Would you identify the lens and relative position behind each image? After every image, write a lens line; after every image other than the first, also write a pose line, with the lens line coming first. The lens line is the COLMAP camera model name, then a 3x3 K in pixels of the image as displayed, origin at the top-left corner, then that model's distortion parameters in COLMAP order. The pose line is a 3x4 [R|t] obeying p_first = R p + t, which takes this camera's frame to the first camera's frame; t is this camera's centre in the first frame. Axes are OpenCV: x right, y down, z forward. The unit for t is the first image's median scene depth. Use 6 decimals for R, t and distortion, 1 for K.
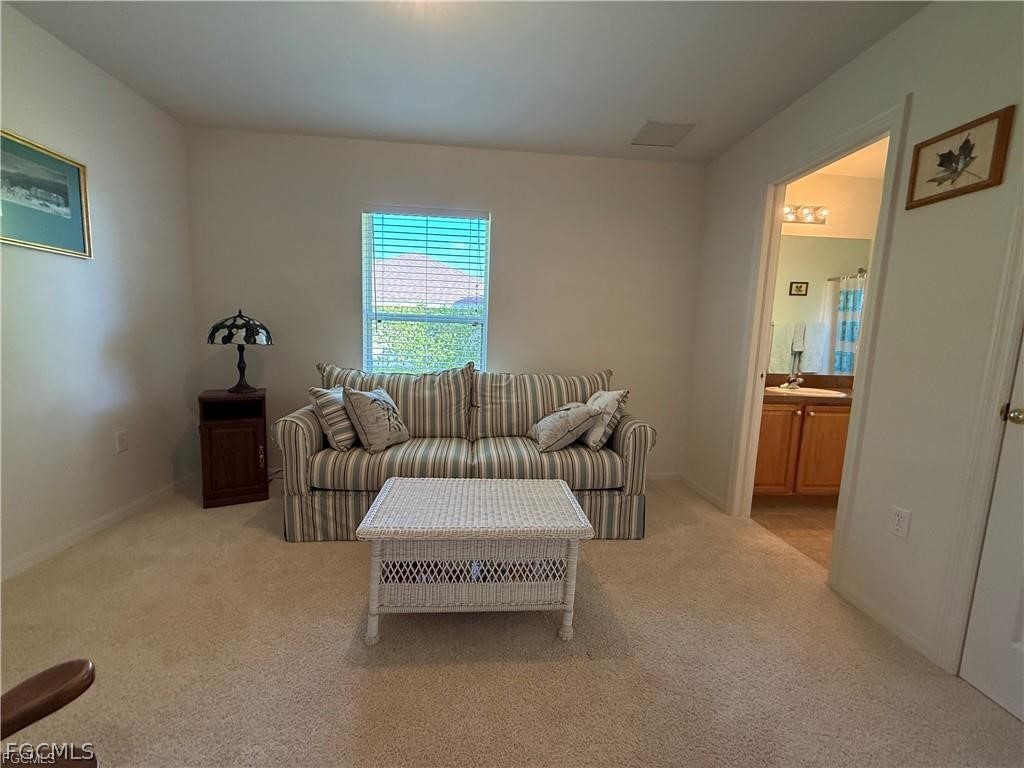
lens RADIAL K [[410.2, 0, 507.3], [0, 410.2, 387.2], [0, 0, 1]] dist [0.000246, -0.000207]
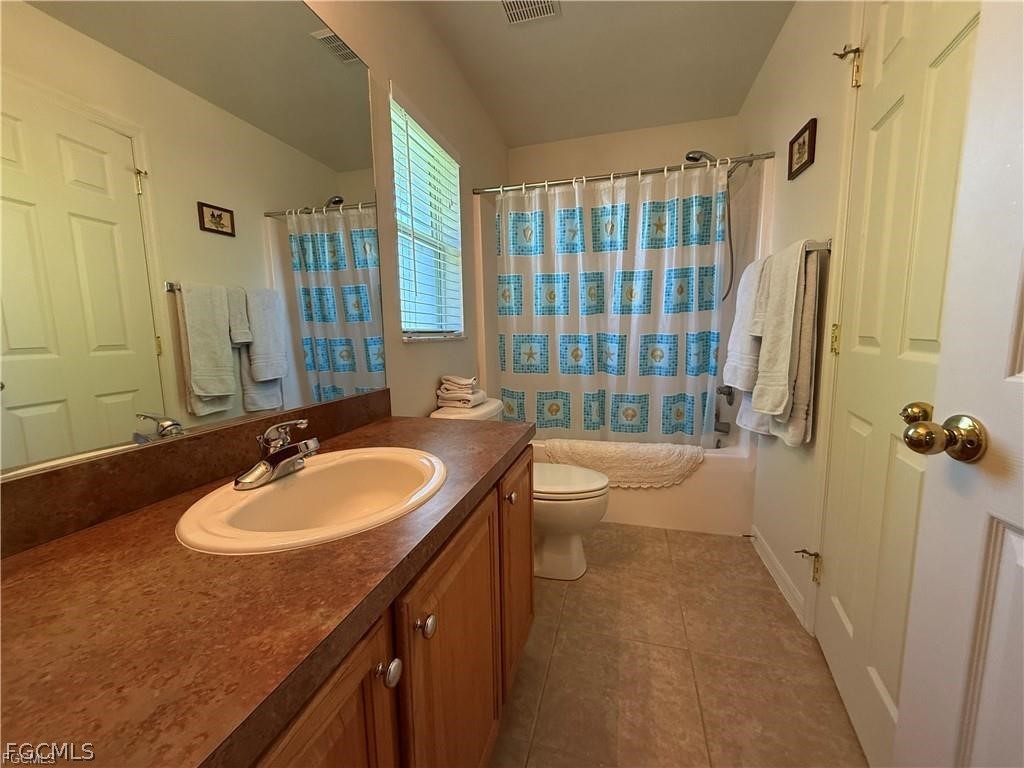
lens RADIAL K [[410.2, 0, 505.5], [0, 410.2, 385.3], [0, 0, 1]] dist [0.000246, -0.000207]
pose [[0.347340, -0.163082, 0.923450, 0.350143], [0.140200, 0.982724, 0.120817, -0.052951], [-0.927199, 0.087503, 0.364204, 0.529313]]
